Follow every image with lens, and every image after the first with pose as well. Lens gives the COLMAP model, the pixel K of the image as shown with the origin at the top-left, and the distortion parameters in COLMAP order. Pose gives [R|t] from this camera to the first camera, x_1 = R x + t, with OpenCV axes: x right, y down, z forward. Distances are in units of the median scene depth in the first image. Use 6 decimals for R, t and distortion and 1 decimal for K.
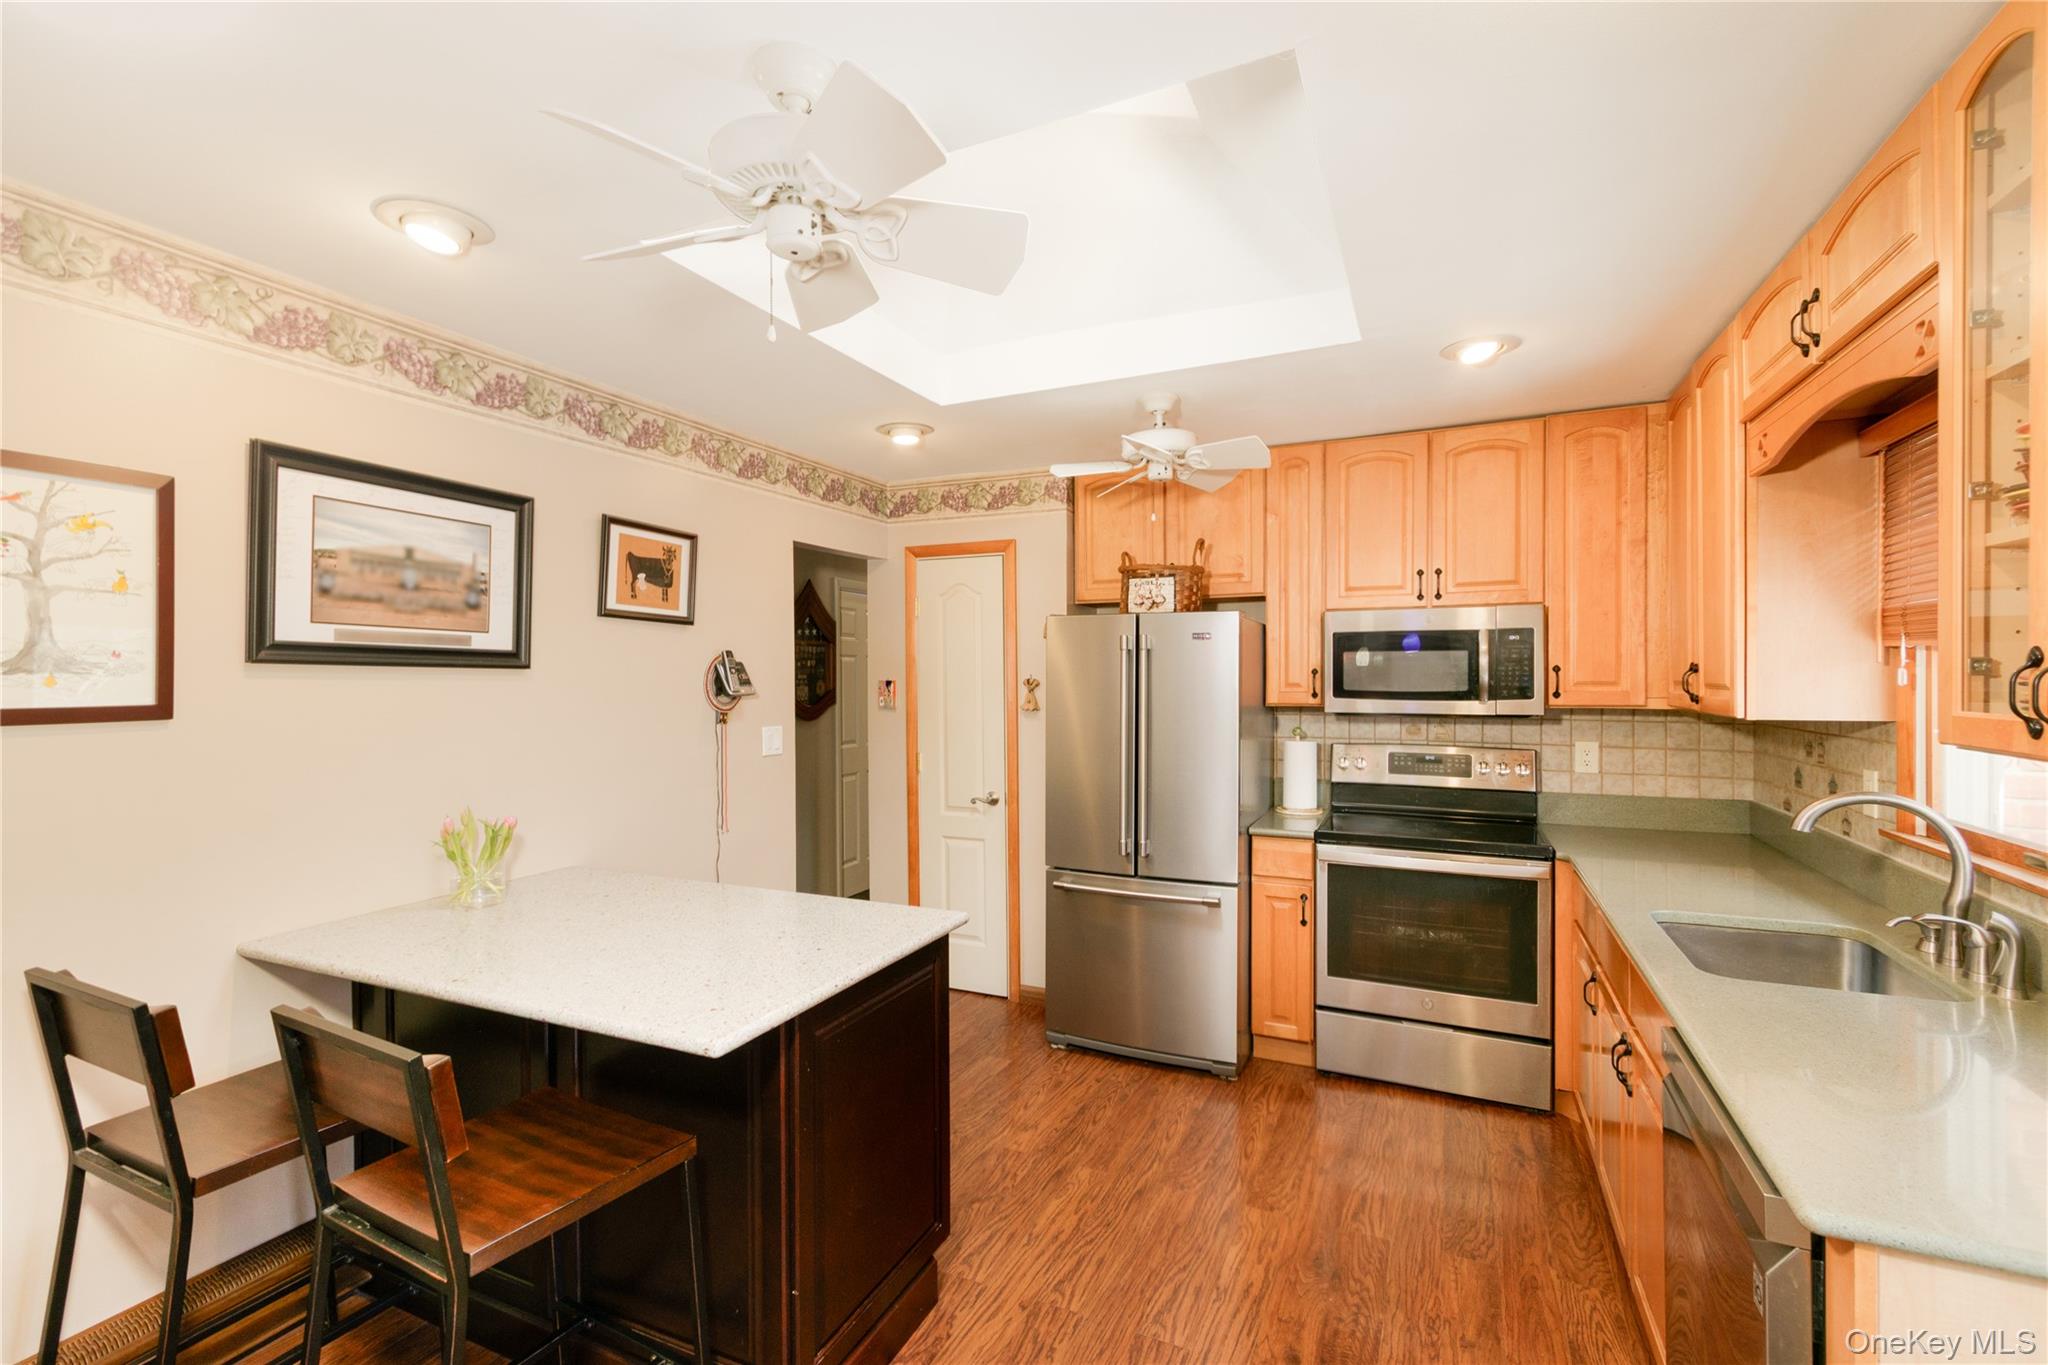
lens RADIAL K [[927.1, 0, 998.2], [0, 927.1, 684.3], [0, 0, 1]] dist [0.011692, -0.004150]
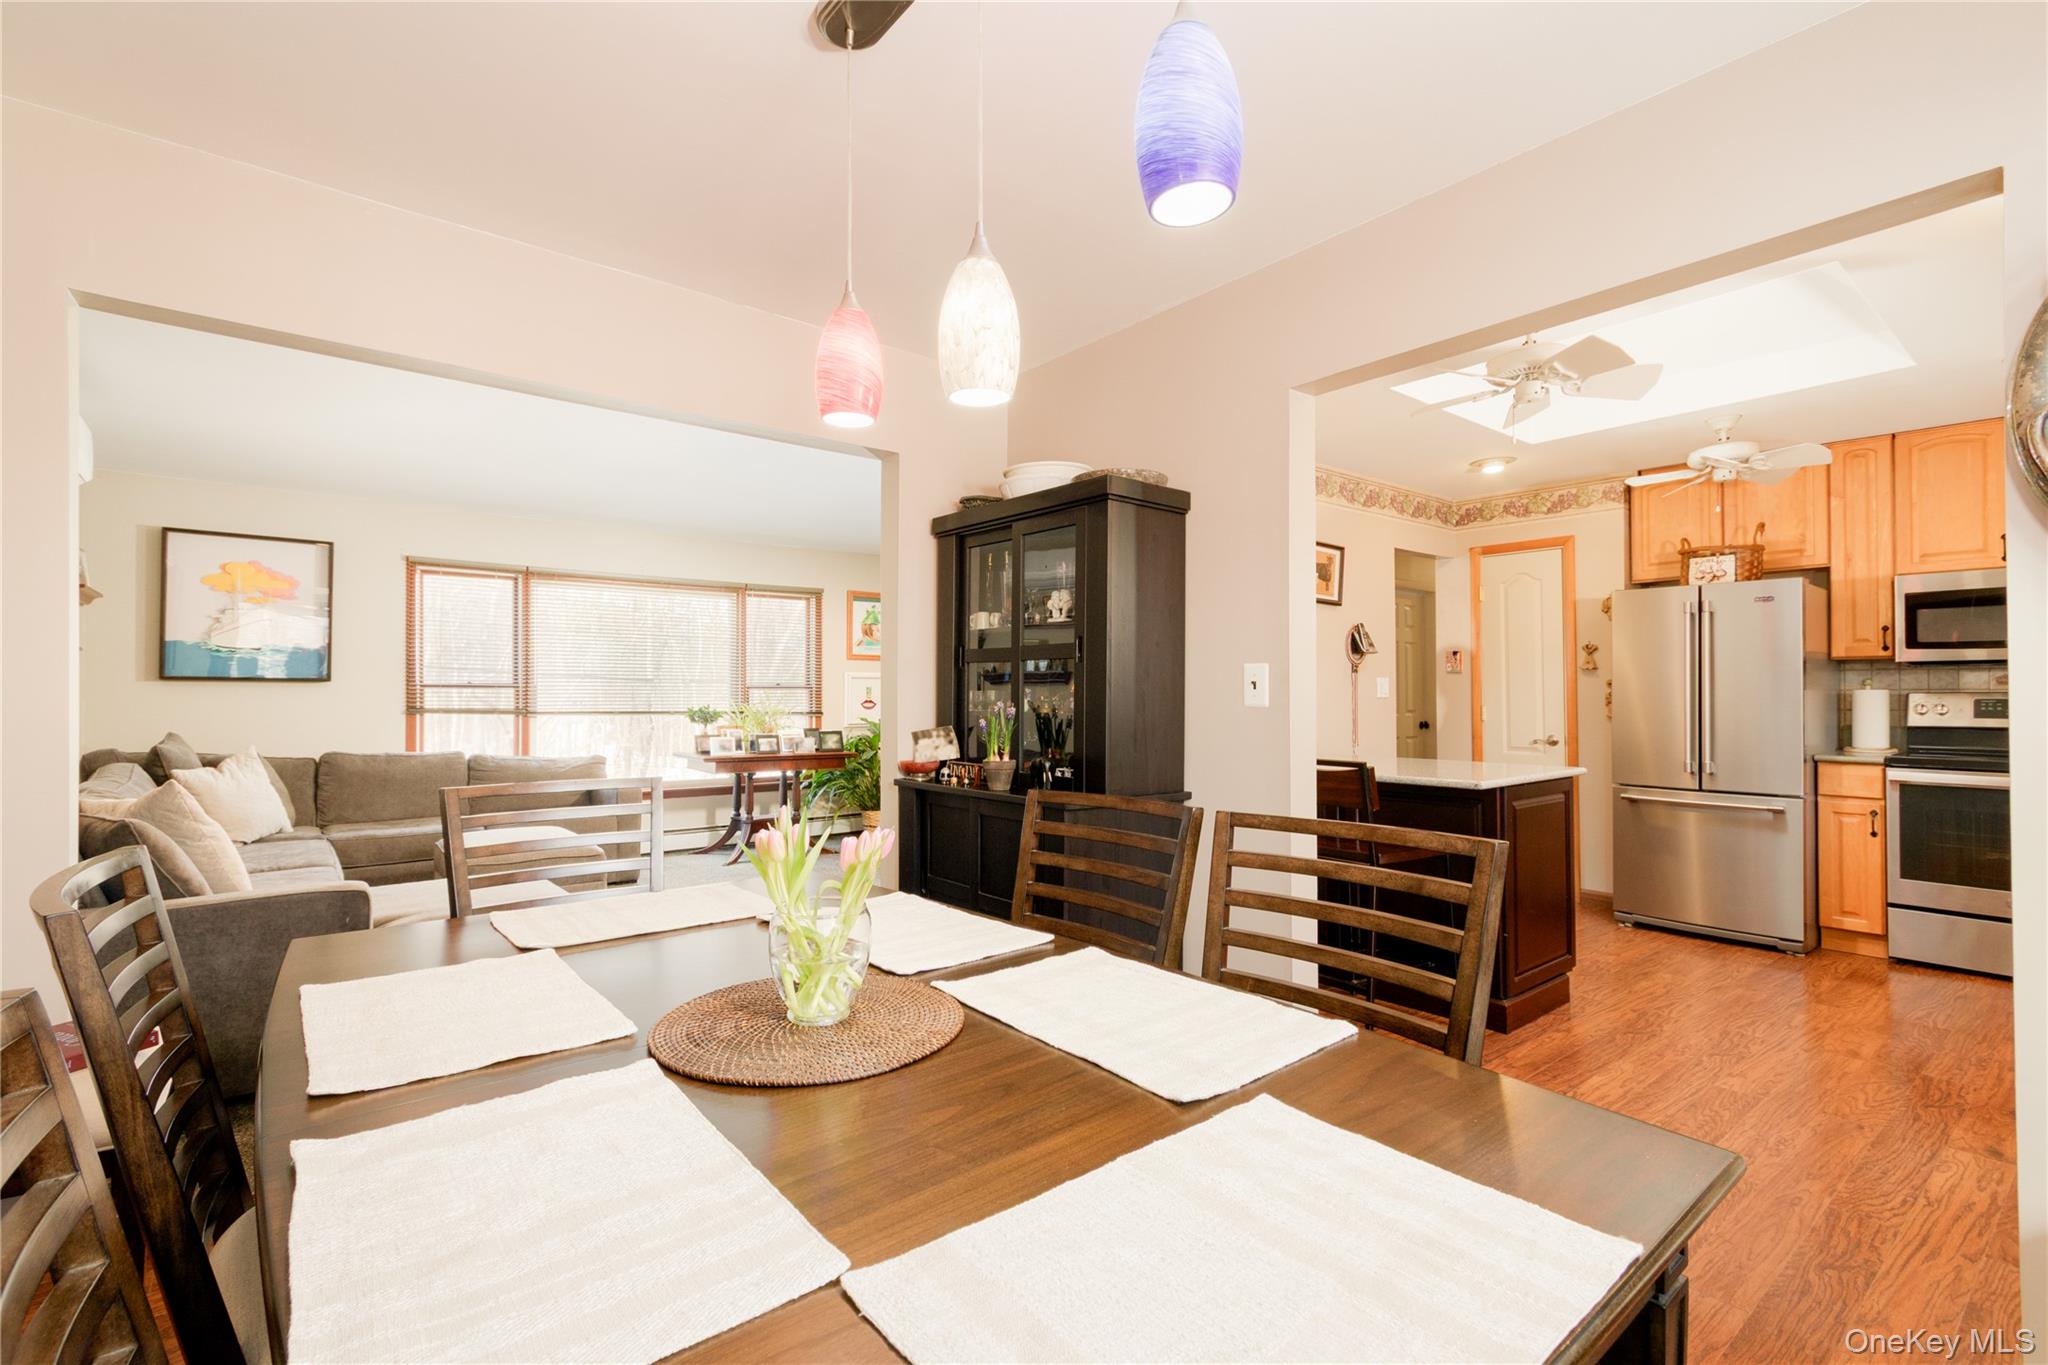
lens RADIAL K [[927.1, 0, 999.9], [0, 927.1, 681.9], [0, 0, 1]] dist [0.011692, -0.004150]
pose [[0.898370, -0.004198, -0.439220, -0.153531], [-0.006489, 0.999718, -0.022827, 0.093585], [0.439192, 0.023357, 0.898089, -0.578242]]
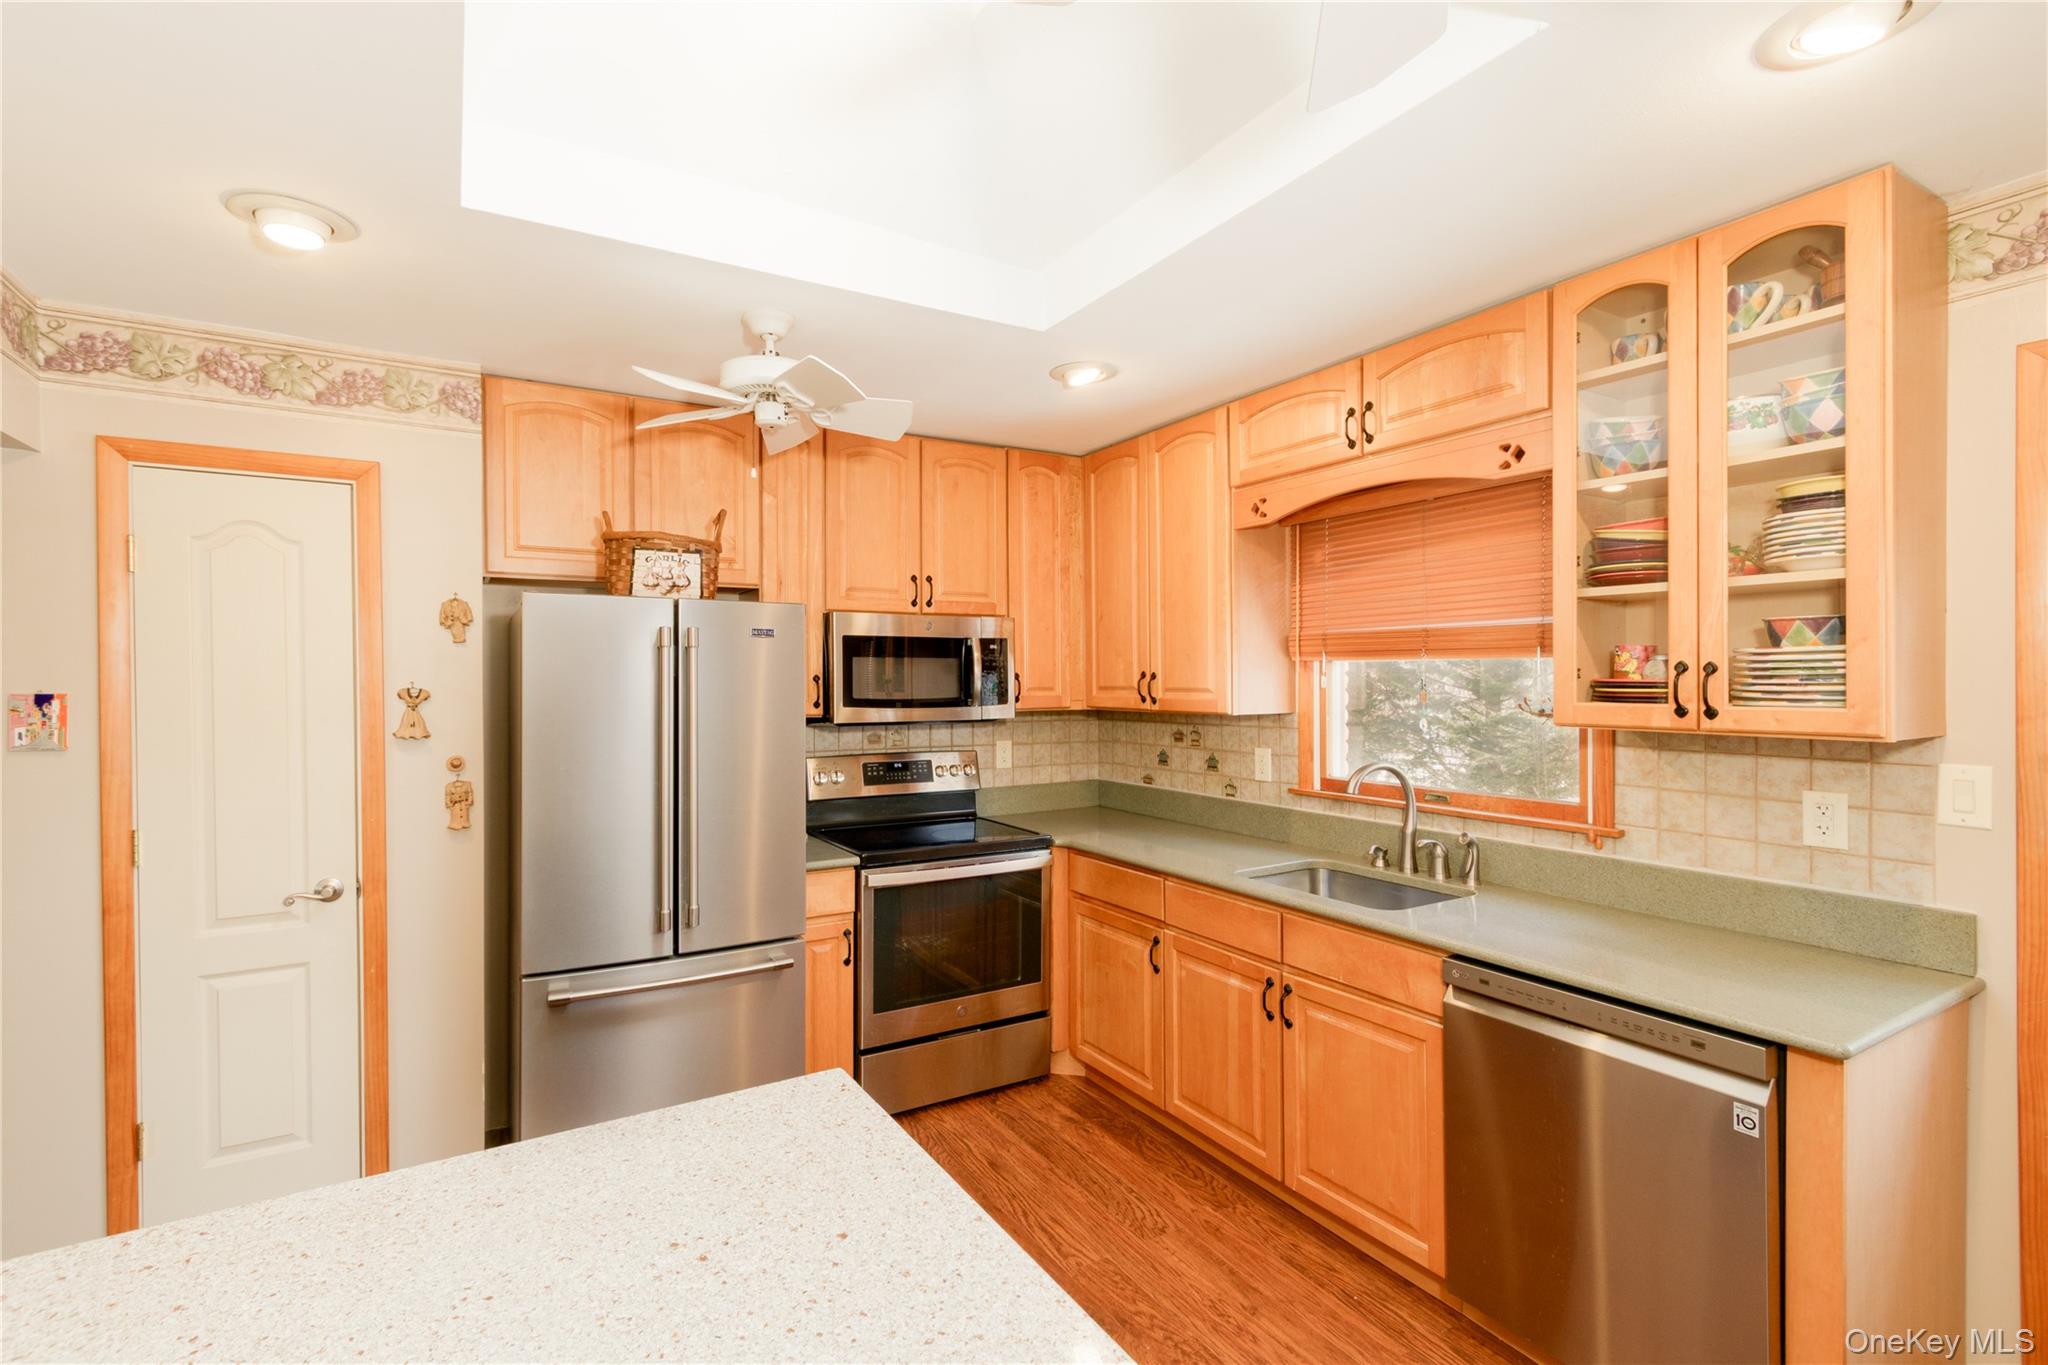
lens RADIAL K [[927.1, 0, 1015.2], [0, 927.1, 682.8], [0, 0, 1]] dist [0.011692, -0.004150]
pose [[0.561391, -0.000712, 0.827550, -0.308393], [0.010975, 0.999918, -0.006585, -0.001395], [-0.827478, 0.012780, 0.561353, 0.363577]]
